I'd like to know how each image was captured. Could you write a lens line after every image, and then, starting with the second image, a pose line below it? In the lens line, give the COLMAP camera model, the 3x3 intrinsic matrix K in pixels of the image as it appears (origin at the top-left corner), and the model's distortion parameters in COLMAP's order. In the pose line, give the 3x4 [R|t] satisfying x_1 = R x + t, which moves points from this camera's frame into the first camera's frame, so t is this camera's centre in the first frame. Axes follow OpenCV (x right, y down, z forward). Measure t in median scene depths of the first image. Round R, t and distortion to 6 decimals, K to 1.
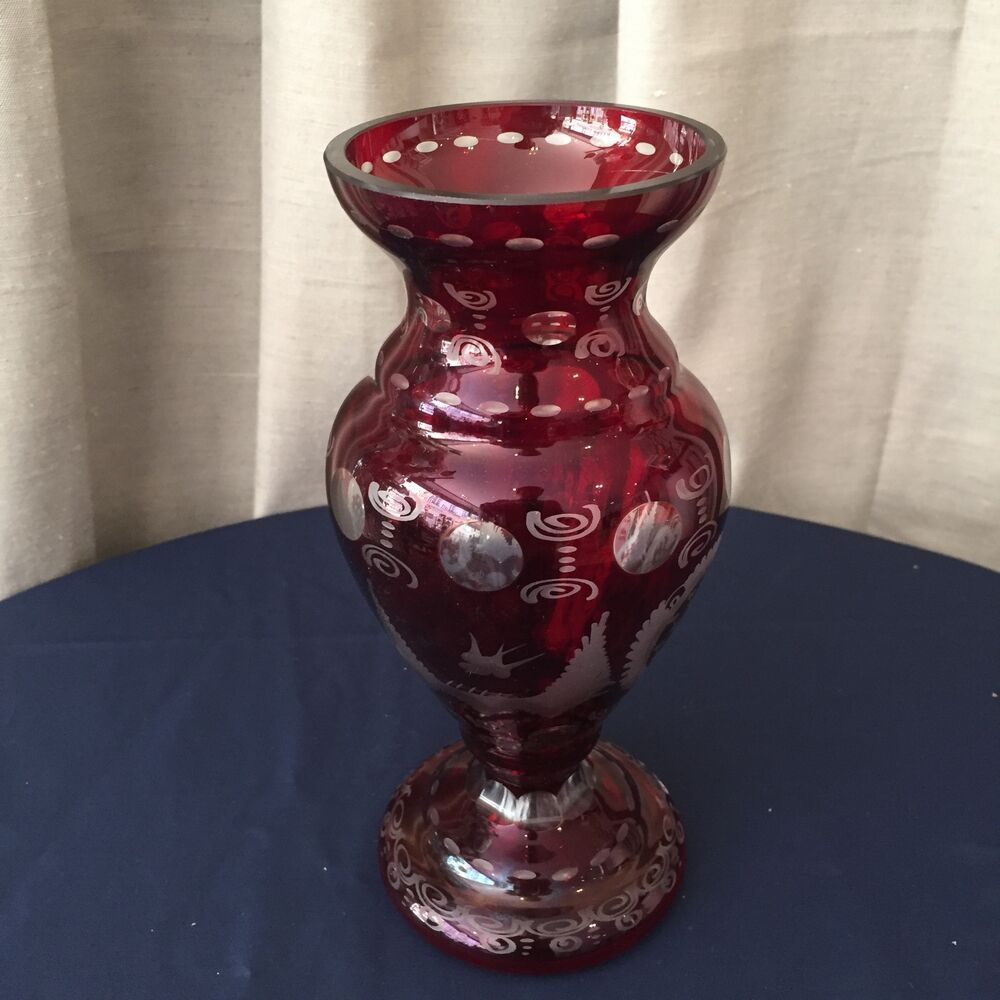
lens RADIAL K [[1200.6, 0, 502.4], [0, 1200.6, 518.4], [0, 0, 1]] dist [0.118083, -0.256864]
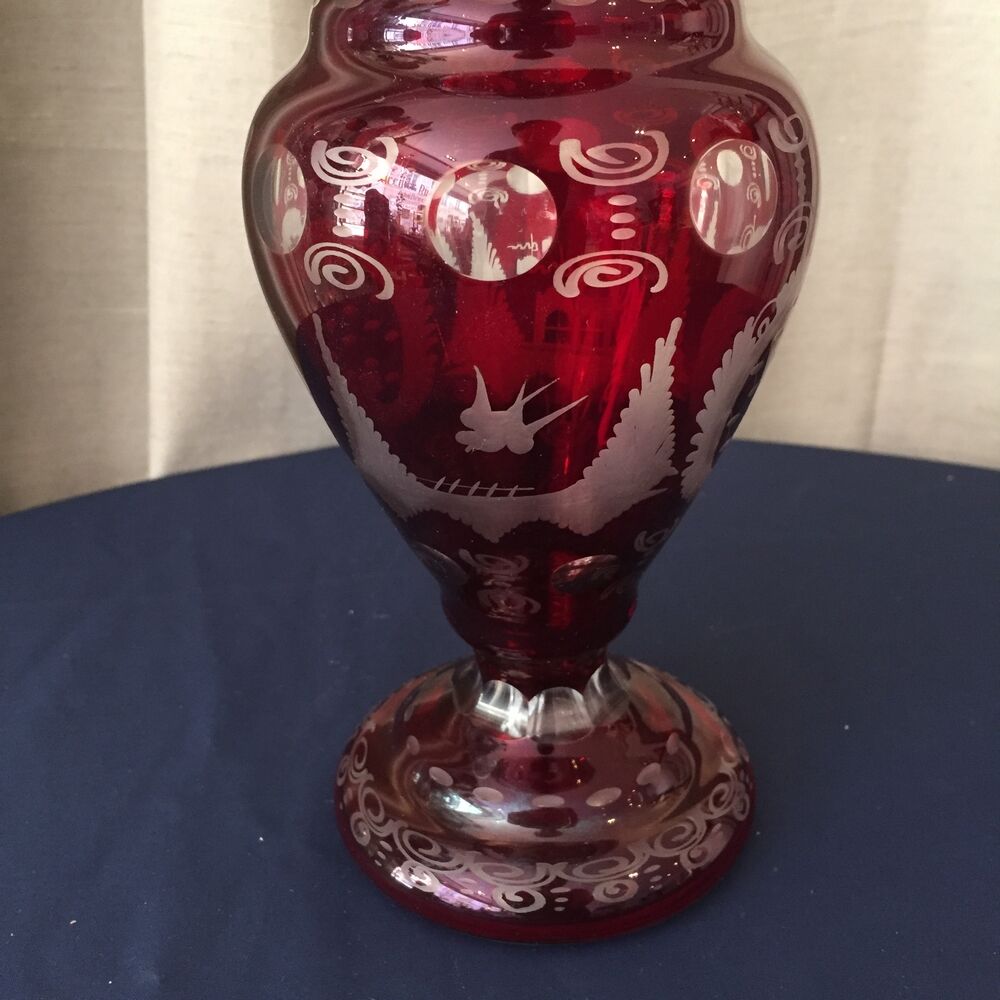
lens RADIAL K [[1200.6, 0, 502.4], [0, 1200.6, 518.4], [0, 0, 1]] dist [0.118083, -0.256864]
pose [[0.995394, -0.052981, 0.079898, -0.044172], [0.061122, 0.992785, -0.103160, 0.157945], [-0.073856, 0.107568, 0.991451, 0.220810]]
